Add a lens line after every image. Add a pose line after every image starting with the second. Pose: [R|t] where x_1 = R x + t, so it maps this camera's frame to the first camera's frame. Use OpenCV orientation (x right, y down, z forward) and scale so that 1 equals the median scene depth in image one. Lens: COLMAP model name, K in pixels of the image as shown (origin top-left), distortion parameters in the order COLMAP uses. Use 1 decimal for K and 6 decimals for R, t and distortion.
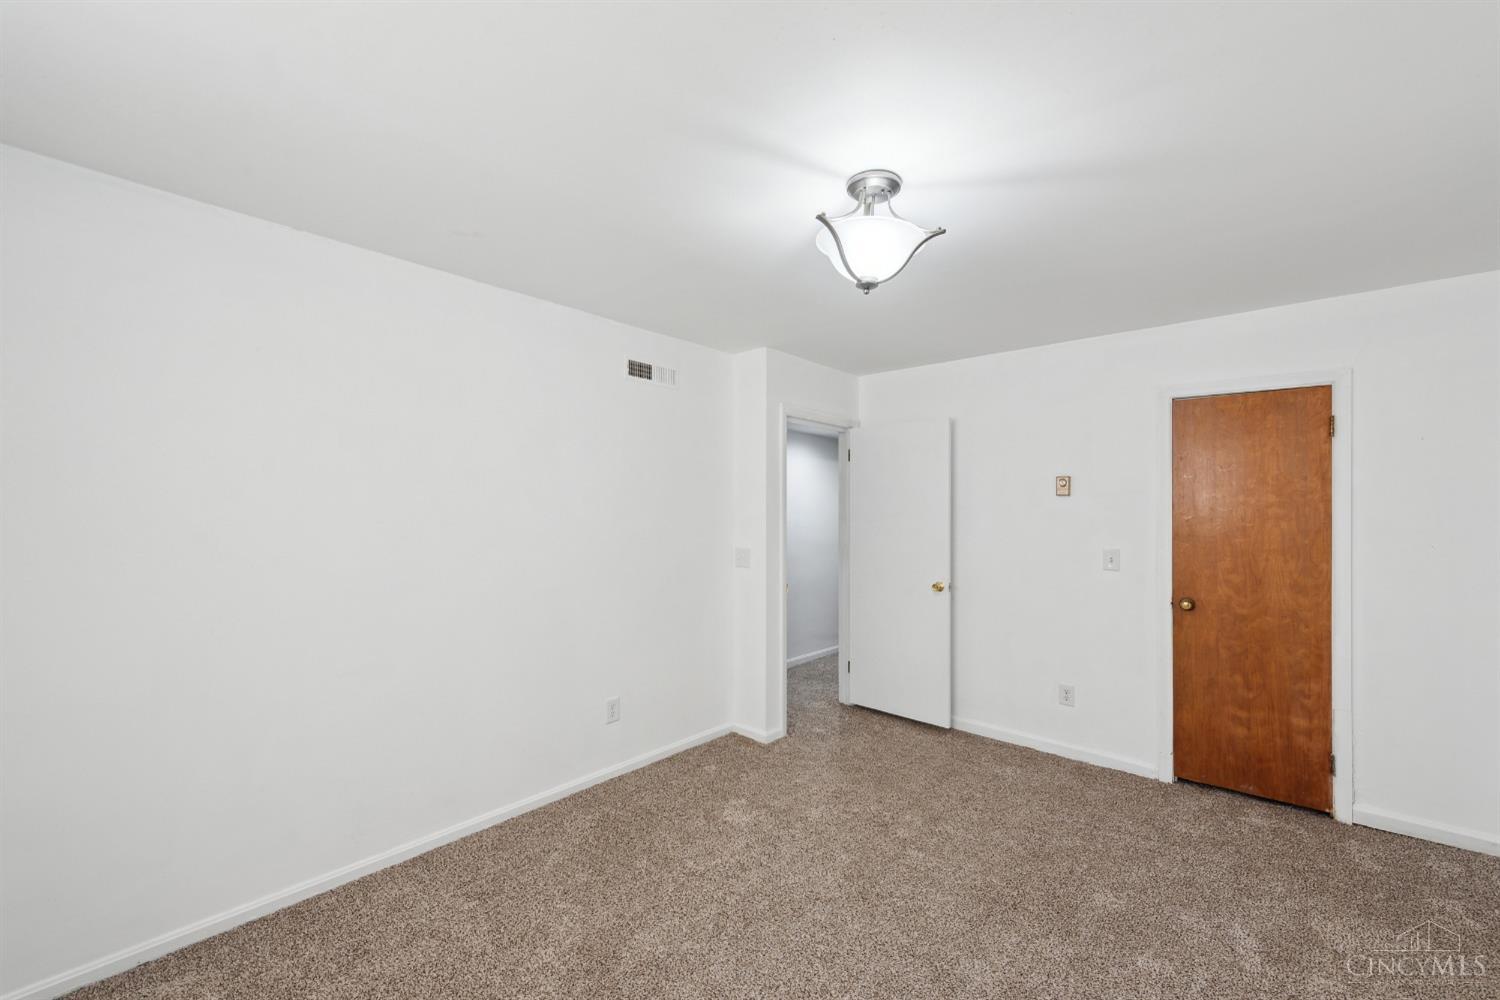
lens RADIAL K [[597.8, 0, 757.2], [0, 597.8, 506.0], [0, 0, 1]] dist [0.015447, -0.003731]
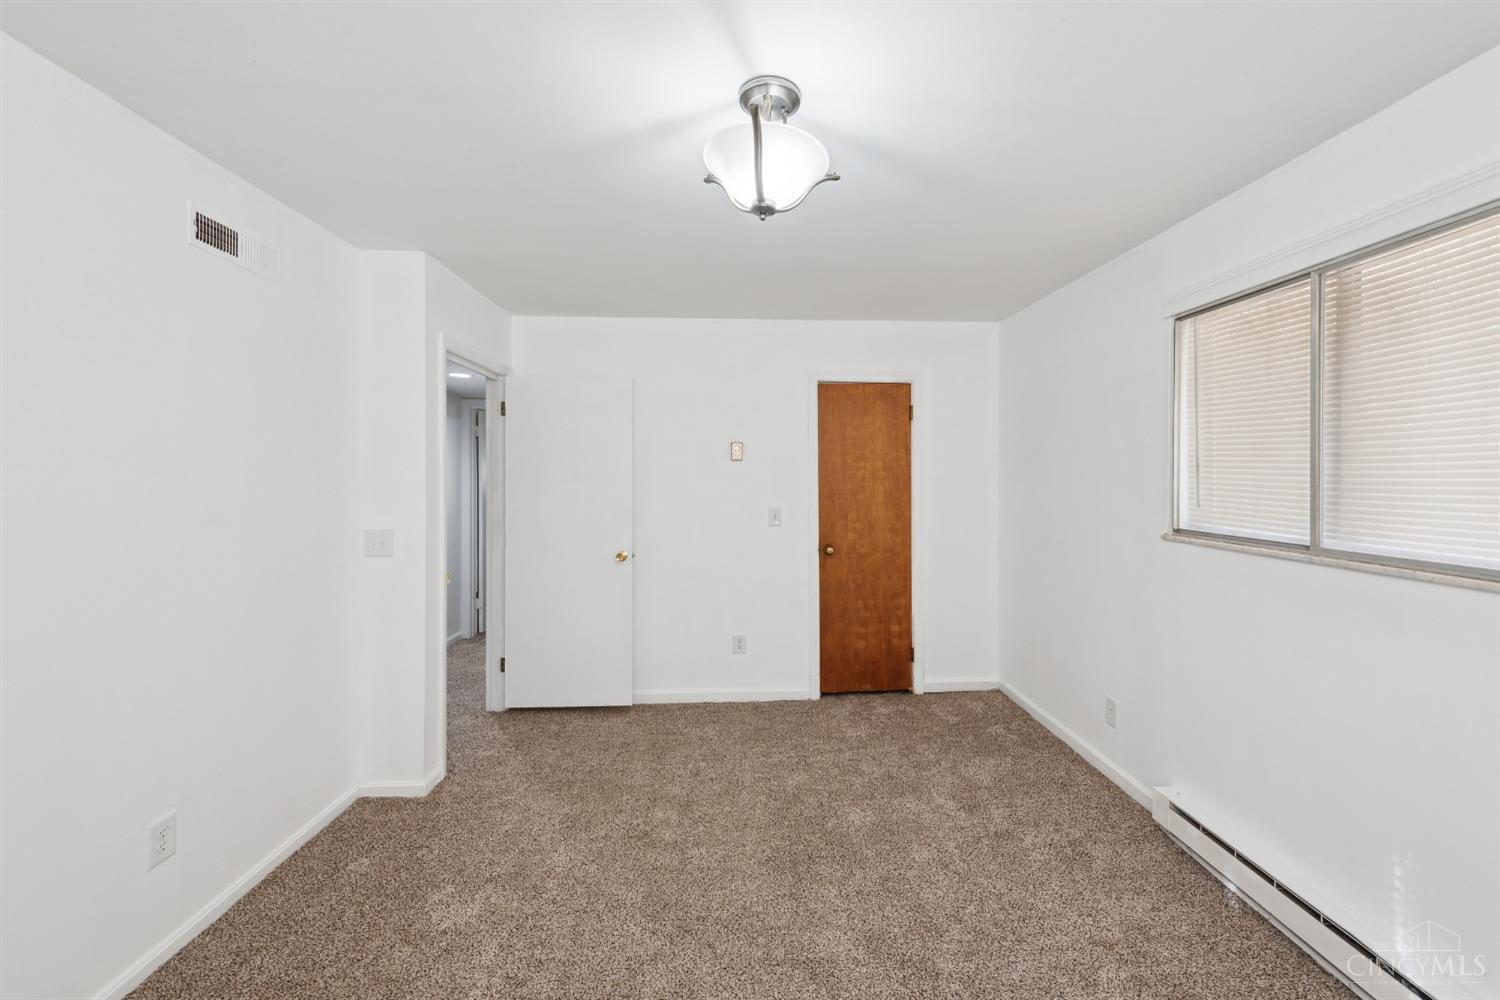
lens RADIAL K [[597.8, 0, 769.2], [0, 597.8, 468.6], [0, 0, 1]] dist [0.015447, -0.003731]
pose [[0.718176, 0.002615, 0.695857, -0.231680], [0.000894, 0.999989, -0.004681, 0.003539], [-0.695861, 0.003984, 0.718166, 0.215471]]
